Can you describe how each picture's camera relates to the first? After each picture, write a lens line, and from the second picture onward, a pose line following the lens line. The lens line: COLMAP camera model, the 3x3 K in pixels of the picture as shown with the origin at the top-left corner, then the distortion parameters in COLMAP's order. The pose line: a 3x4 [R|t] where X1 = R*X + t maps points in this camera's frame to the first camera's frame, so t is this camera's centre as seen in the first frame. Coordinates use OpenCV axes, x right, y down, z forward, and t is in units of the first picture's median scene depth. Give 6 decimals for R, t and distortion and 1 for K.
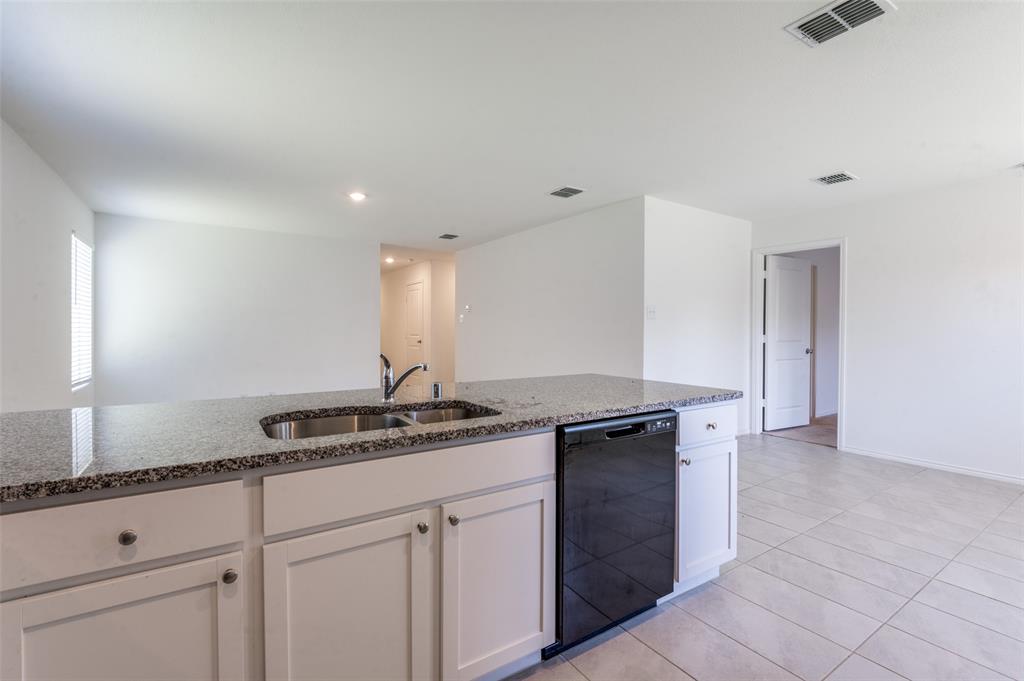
lens RADIAL K [[464.9, 0, 518.2], [0, 464.9, 332.3], [0, 0, 1]] dist [-0.016016, -0.000389]
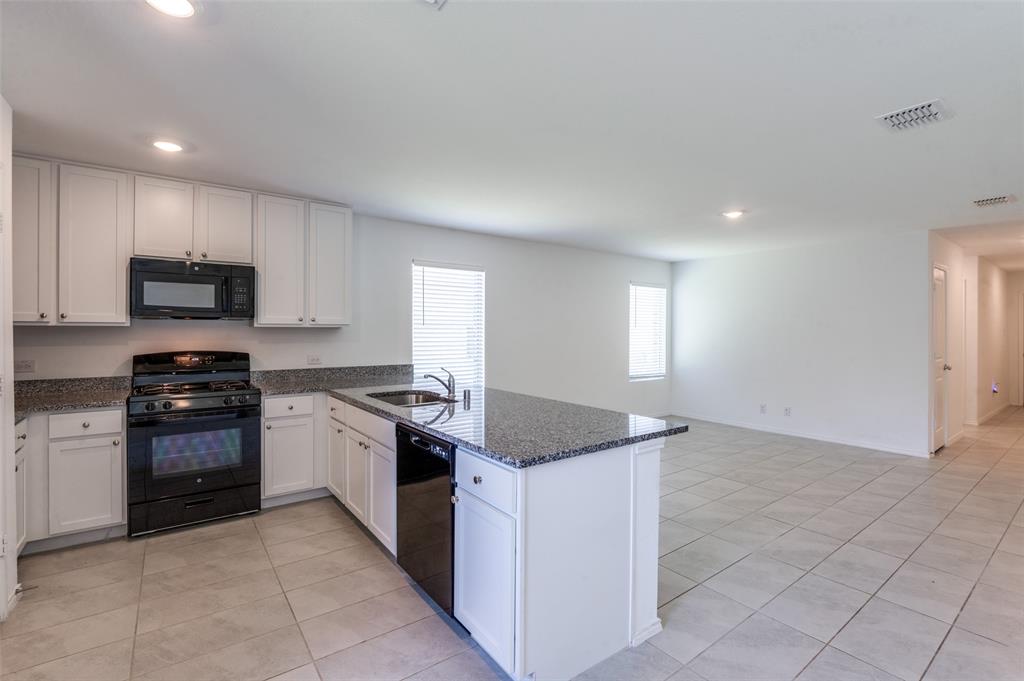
lens RADIAL K [[461.6, 0, 513.3], [0, 461.6, 331.9], [0, 0, 1]] dist [-0.006925, -0.004861]
pose [[0.051735, 0.001367, -0.998660, 0.607655], [-0.011292, 0.999936, 0.000784, -0.038707], [0.998597, 0.011236, 0.051747, 0.474453]]
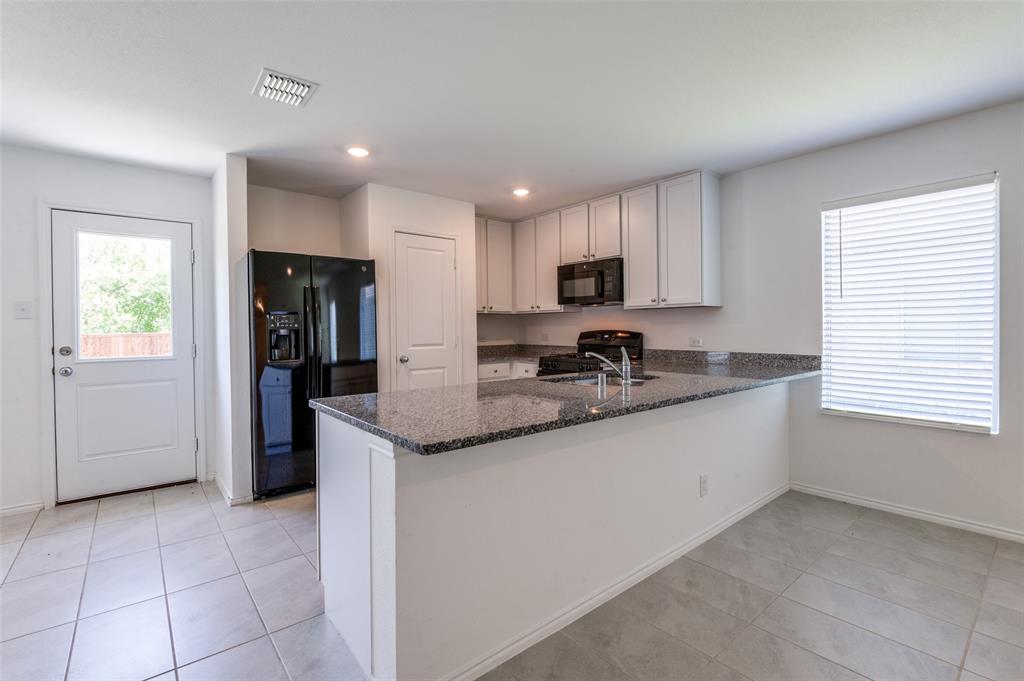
lens RADIAL K [[461.6, 0, 512.2], [0, 461.6, 331.6], [0, 0, 1]] dist [-0.006925, -0.004861]
pose [[-0.994883, 0.005585, -0.100876, 0.086115], [0.003847, 0.999841, 0.017415, -0.013151], [0.100957, 0.016937, -0.994747, 0.982798]]
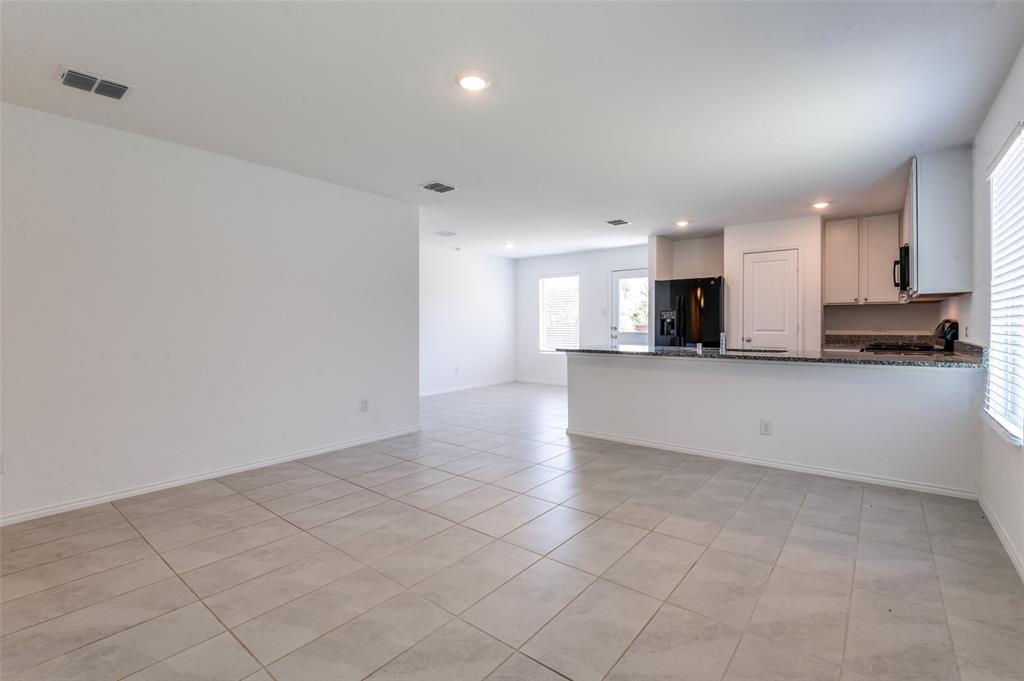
lens RADIAL K [[461.6, 0, 516.3], [0, 461.6, 331.2], [0, 0, 1]] dist [-0.006925, -0.004861]
pose [[-0.303720, -0.017197, 0.952606, -0.891491], [0.009739, 0.999729, 0.021153, -0.002705], [-0.952712, 0.015702, -0.303470, 1.111910]]
